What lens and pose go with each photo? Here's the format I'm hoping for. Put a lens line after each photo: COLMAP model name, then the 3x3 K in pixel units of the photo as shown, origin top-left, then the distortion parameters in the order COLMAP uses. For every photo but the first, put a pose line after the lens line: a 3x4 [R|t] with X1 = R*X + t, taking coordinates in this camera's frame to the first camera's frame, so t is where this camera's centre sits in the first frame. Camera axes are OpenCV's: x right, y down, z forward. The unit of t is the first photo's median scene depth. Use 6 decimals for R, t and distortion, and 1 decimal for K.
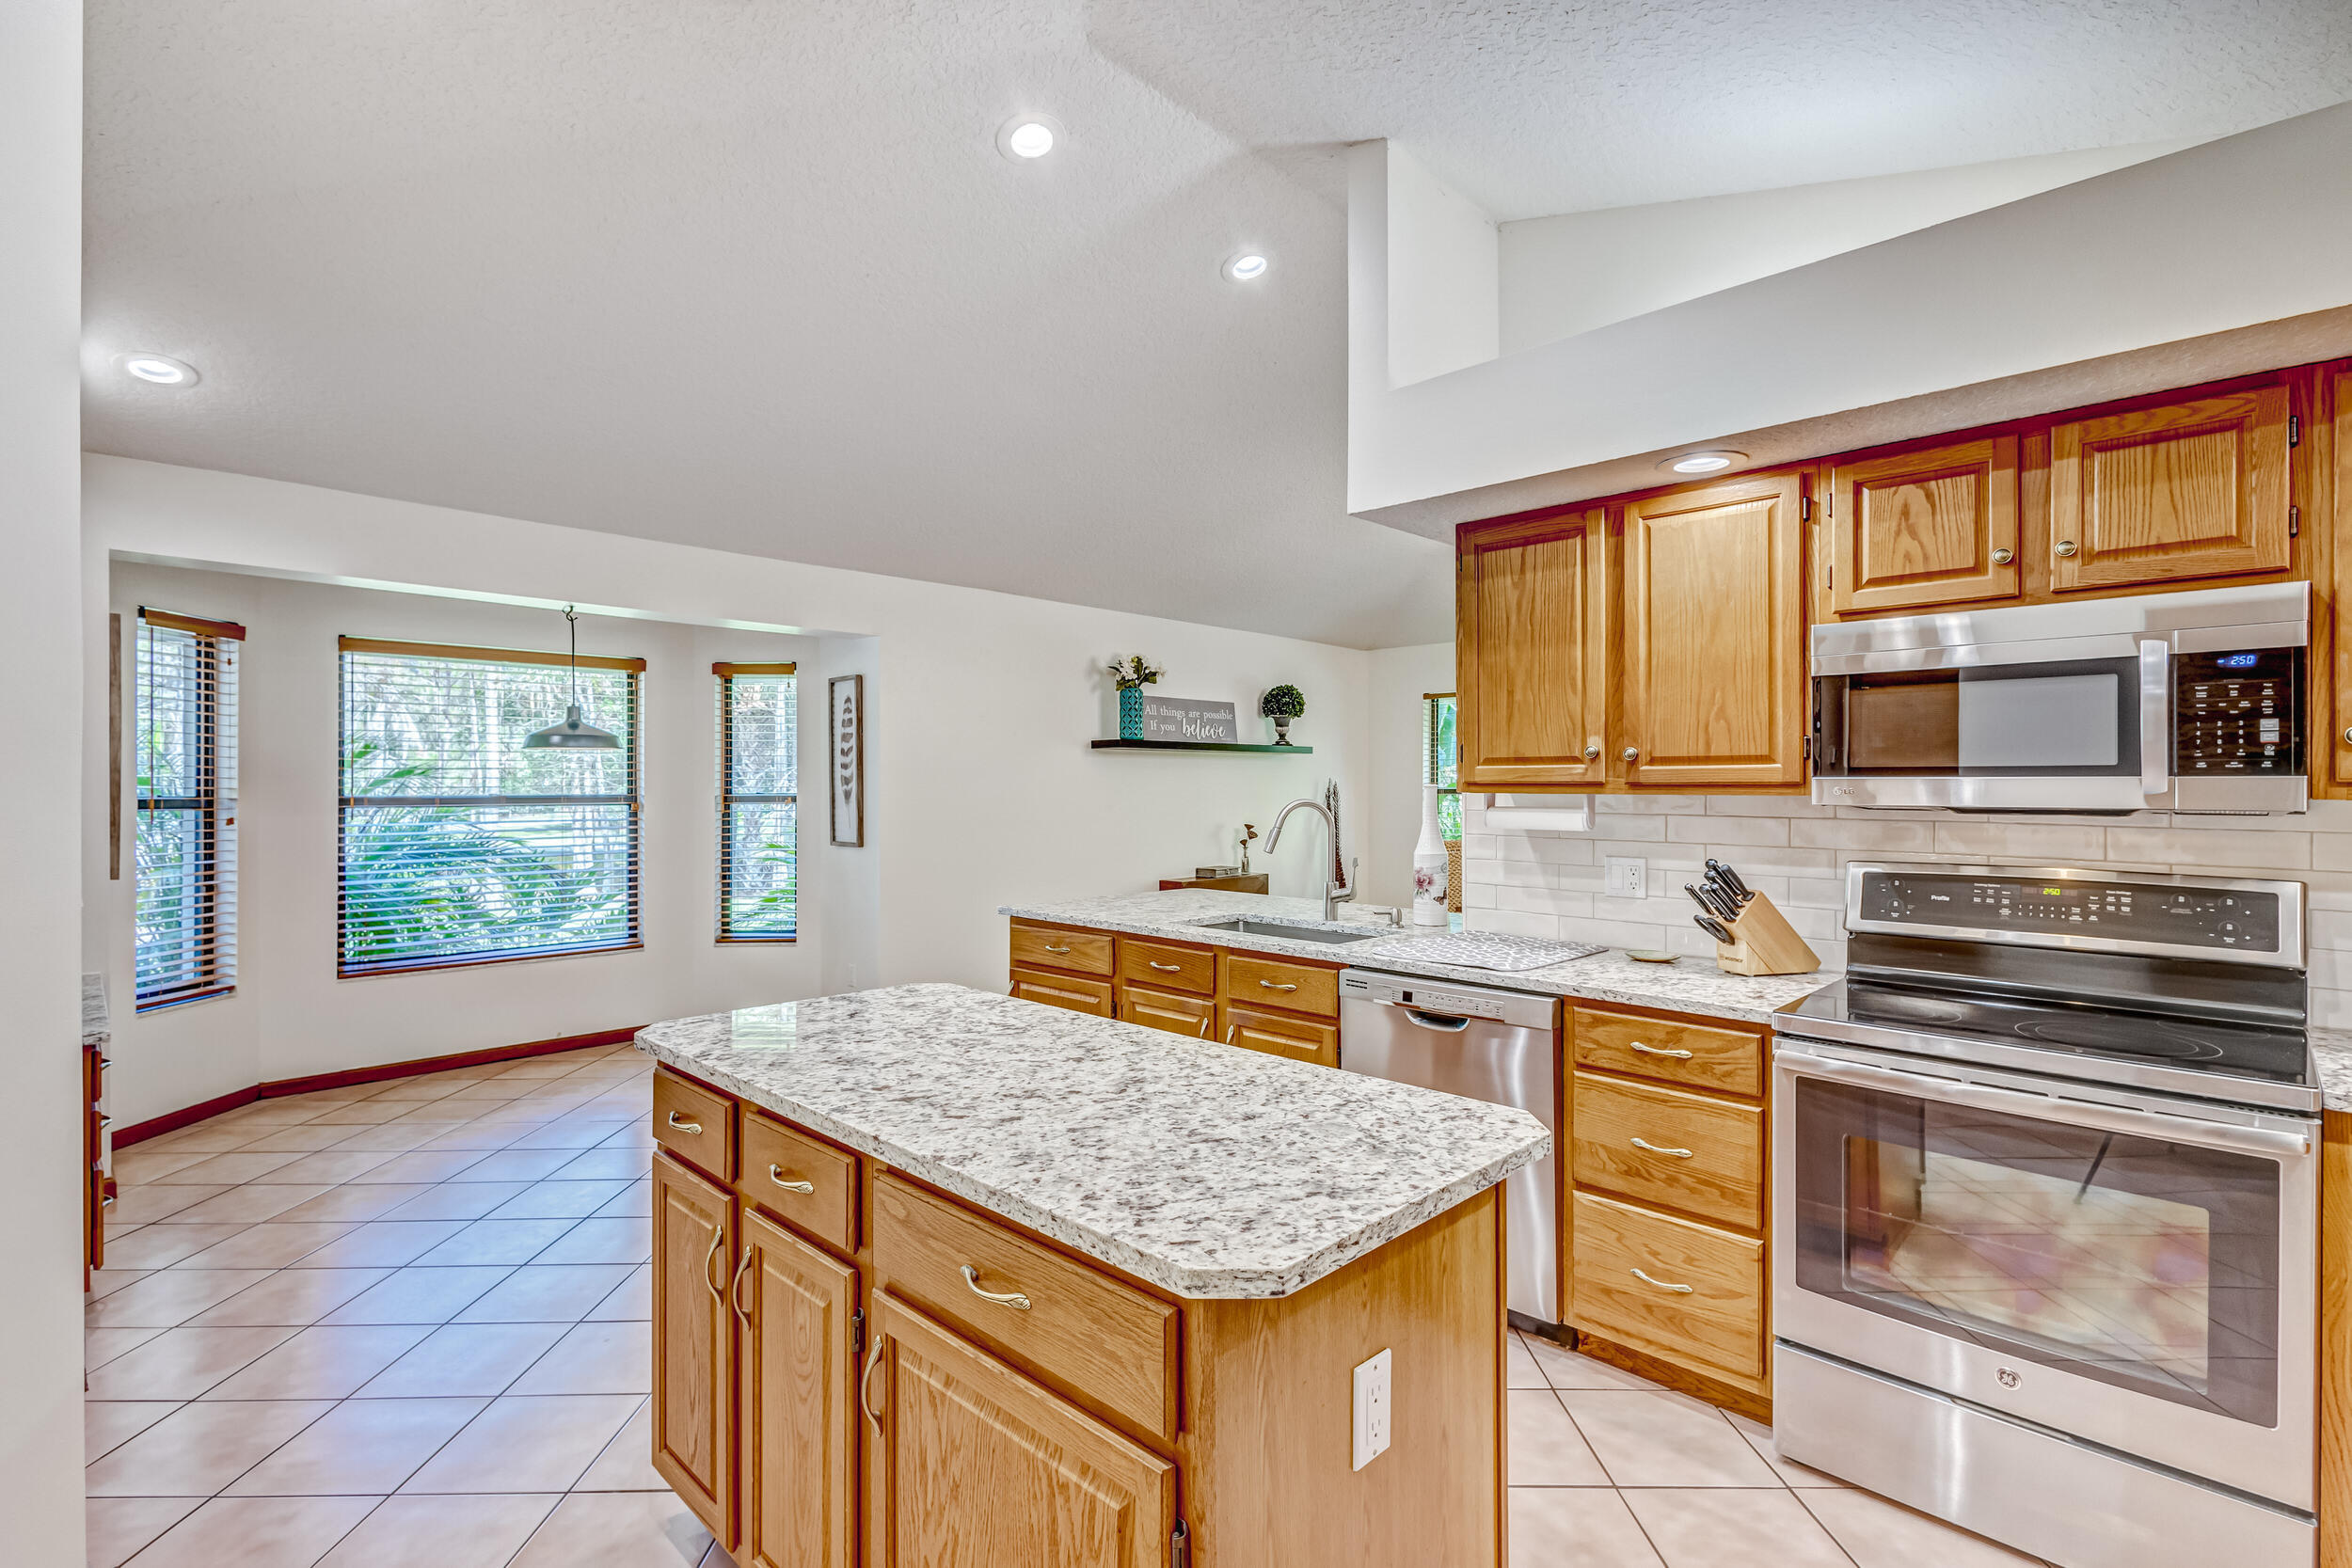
lens RADIAL K [[1067.2, 0, 1181.8], [0, 1067.2, 794.5], [0, 0, 1]] dist [0.007200, -0.000045]
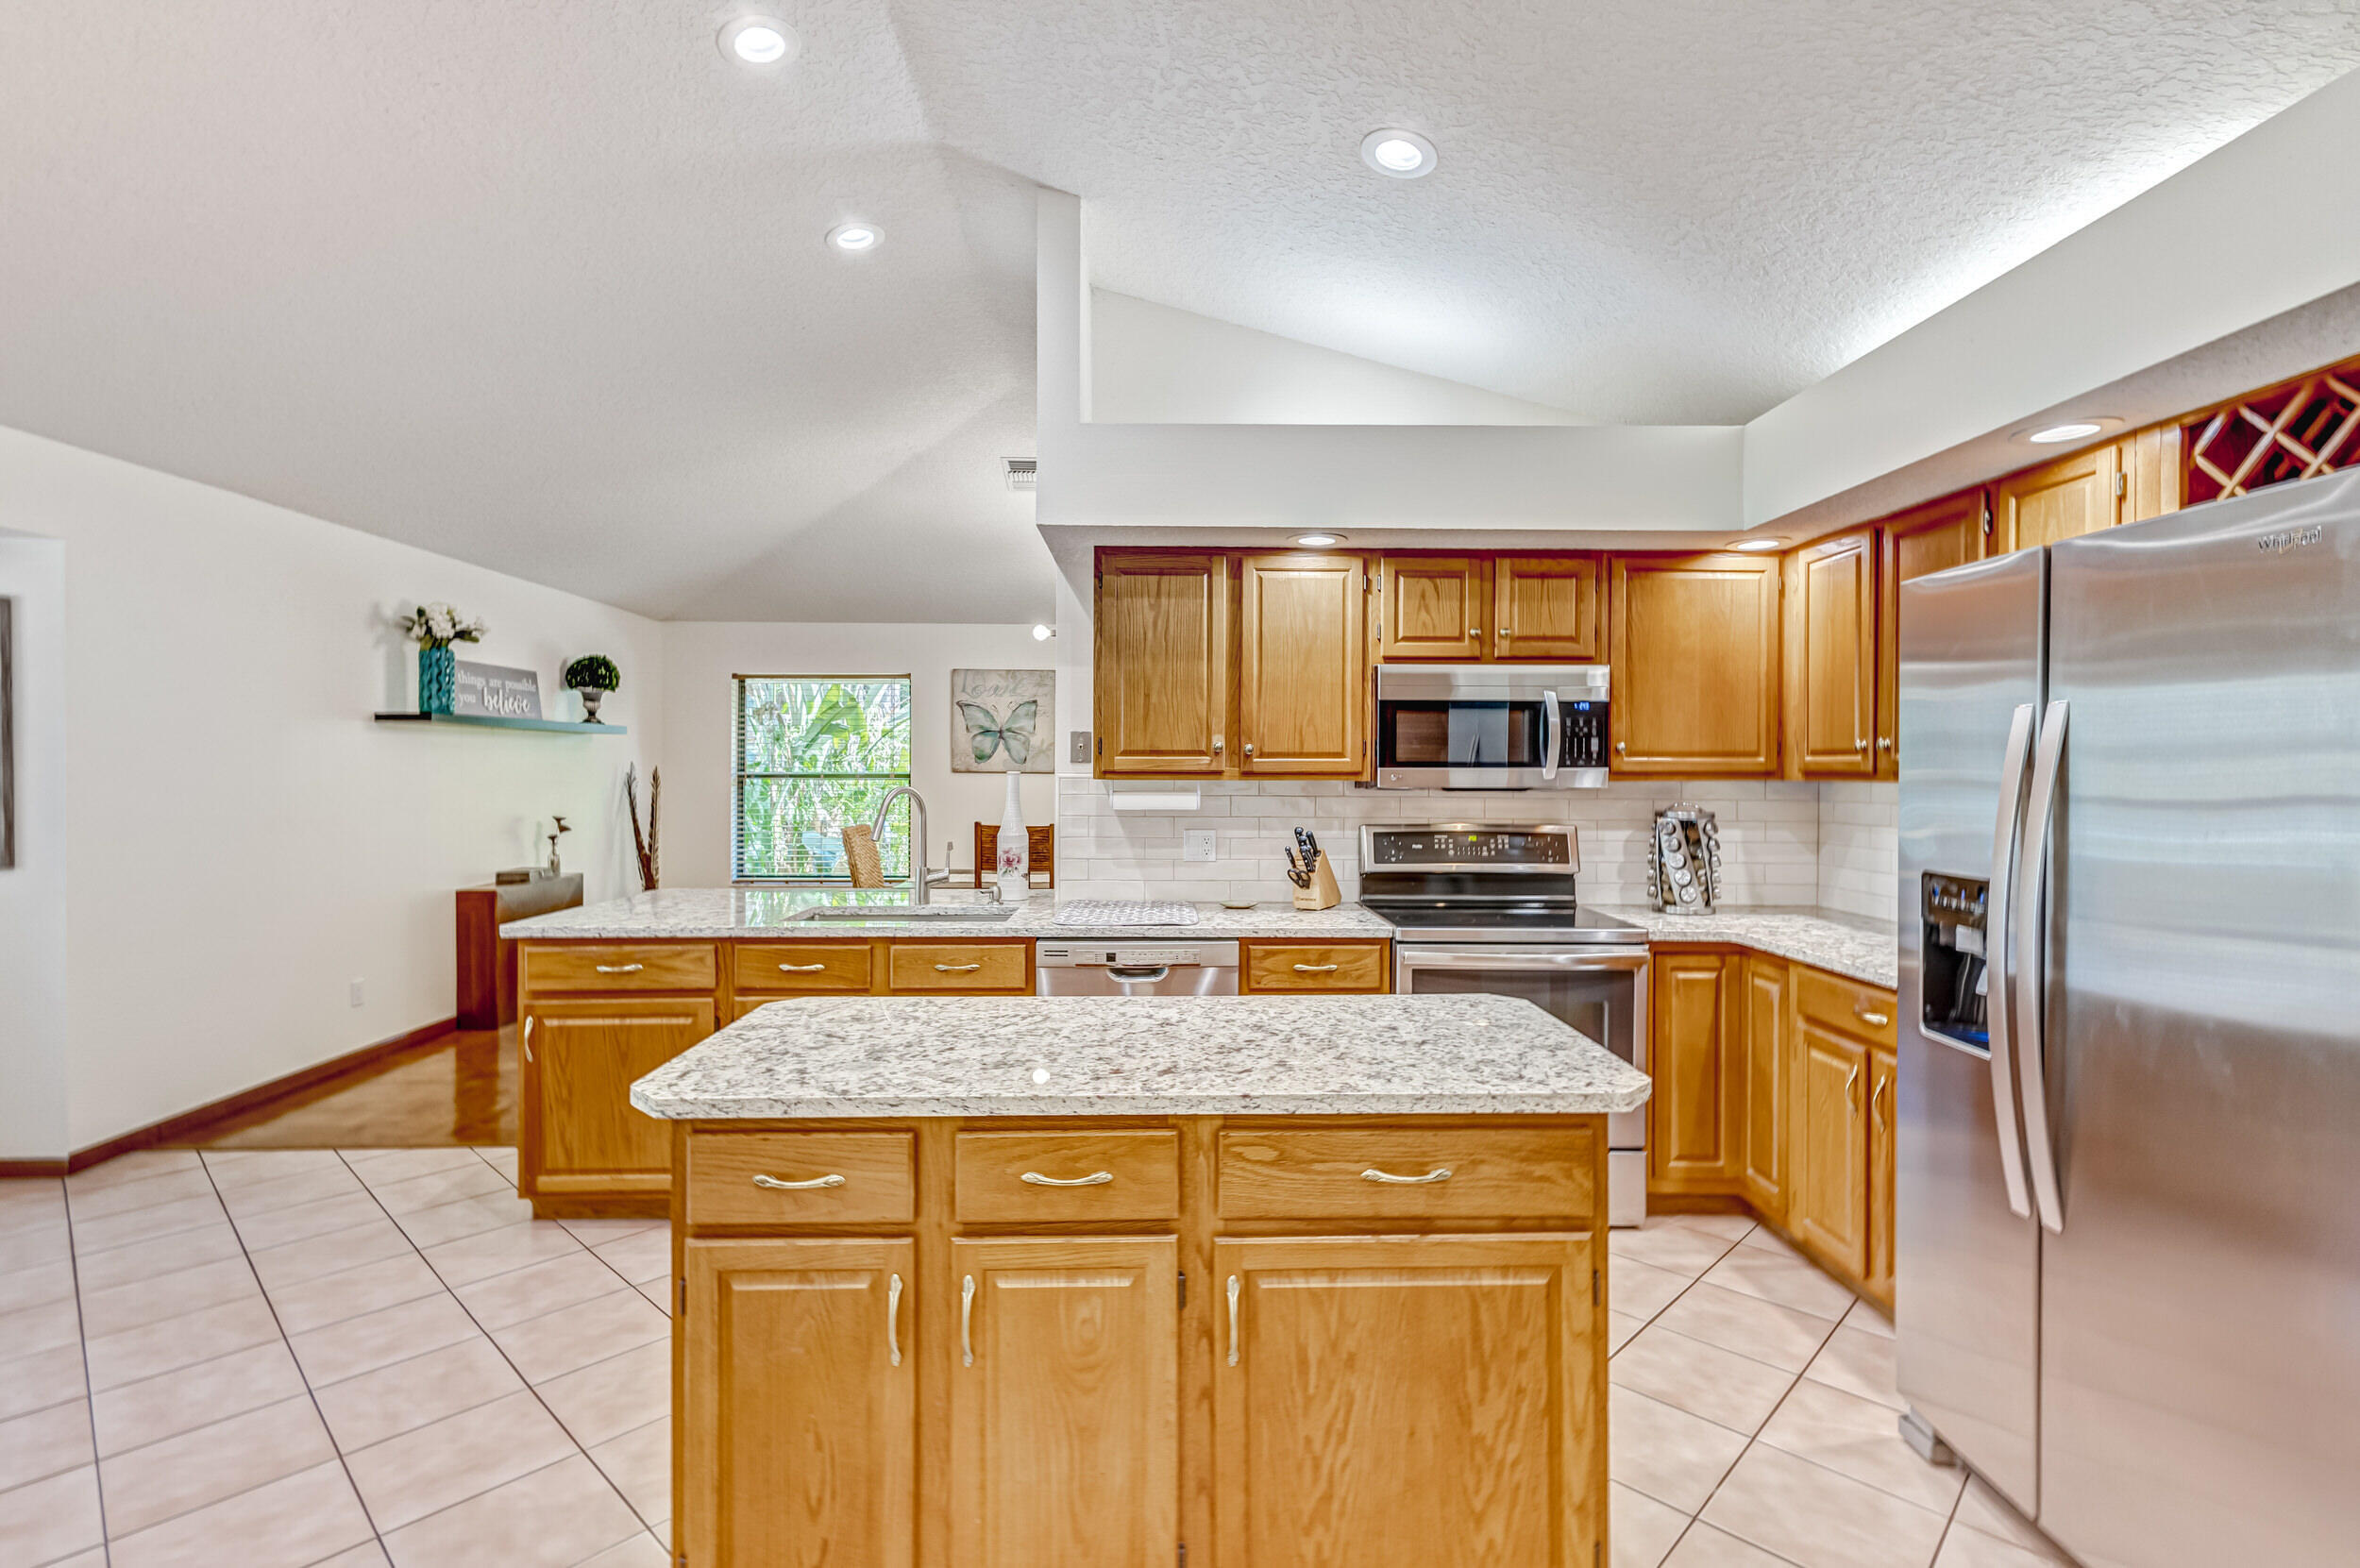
lens RADIAL K [[1084.6, 0, 1174.7], [0, 1084.6, 785.5], [0, 0, 1]] dist [0.004306, -0.000648]
pose [[0.706166, -0.010202, 0.707973, -0.581877], [0.004669, 0.999942, 0.009752, -0.007127], [-0.708031, -0.003581, 0.706172, 0.130957]]
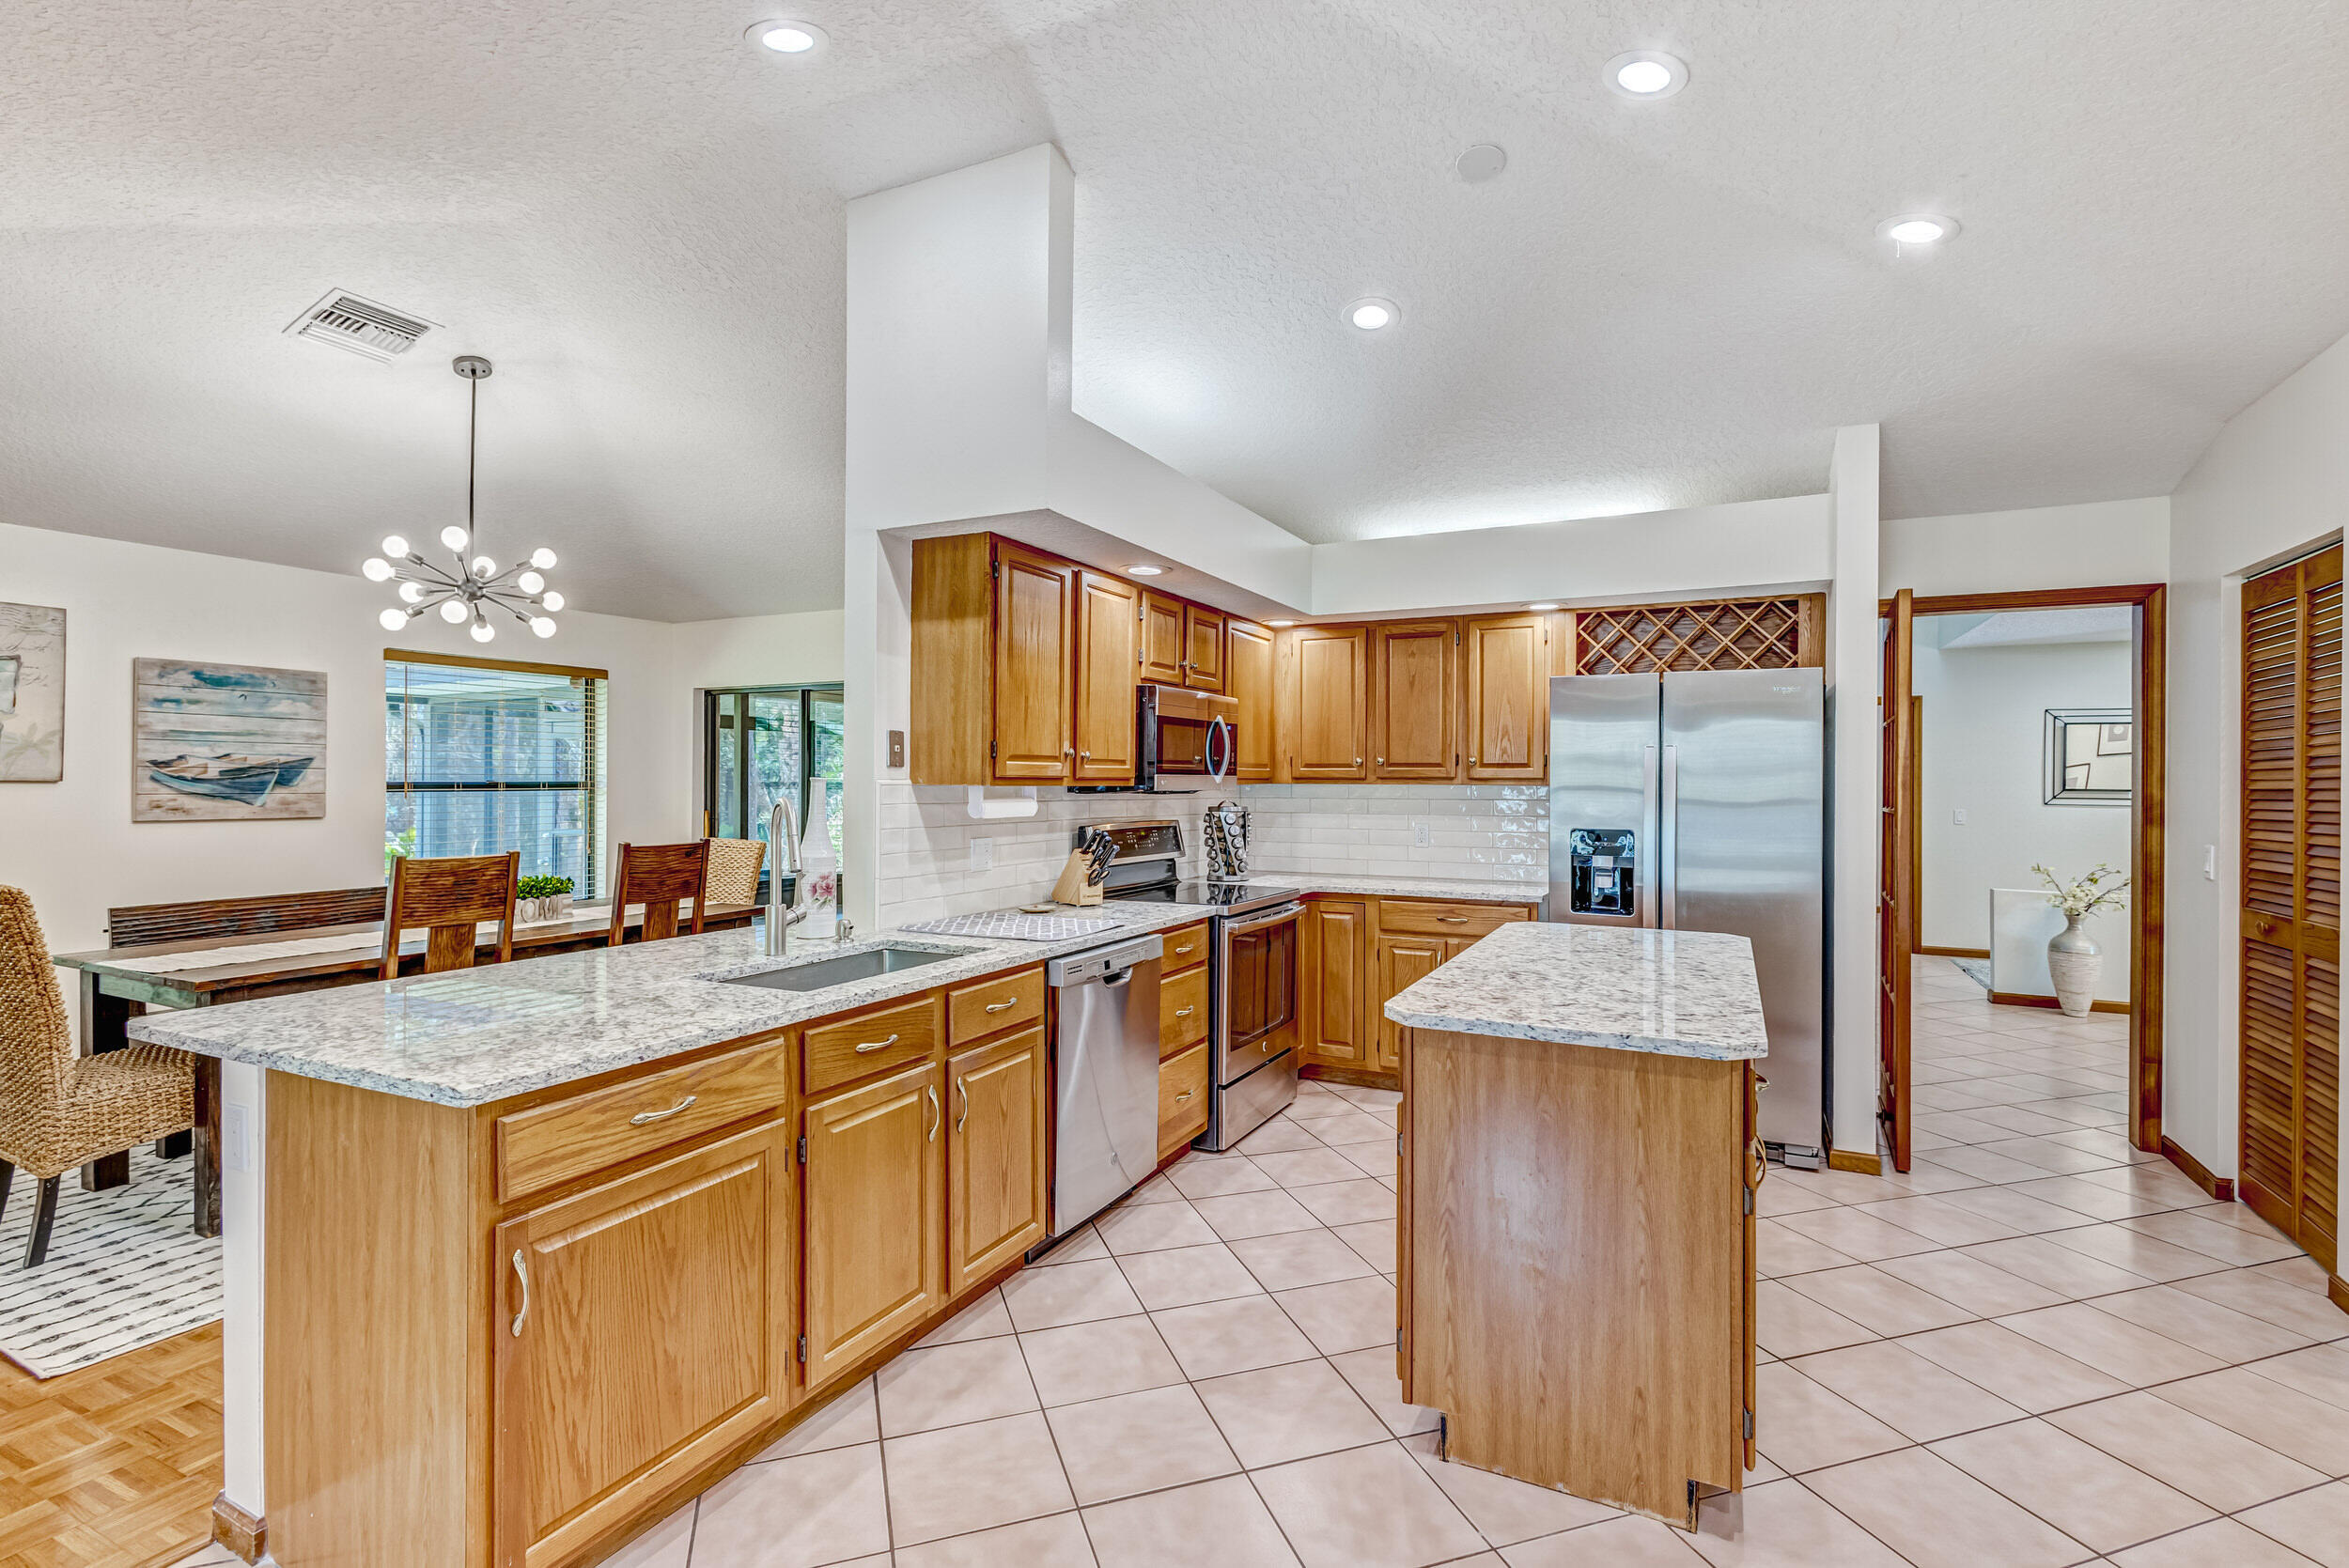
lens RADIAL K [[1077.2, 0, 1172.1], [0, 1077.2, 785.6], [0, 0, 1]] dist [-0.001441, -0.000216]
pose [[-0.291090, -0.004874, 0.956683, -0.931353], [0.005104, 0.999965, 0.006647, -0.009282], [-0.956682, 0.006818, -0.291055, 1.303464]]
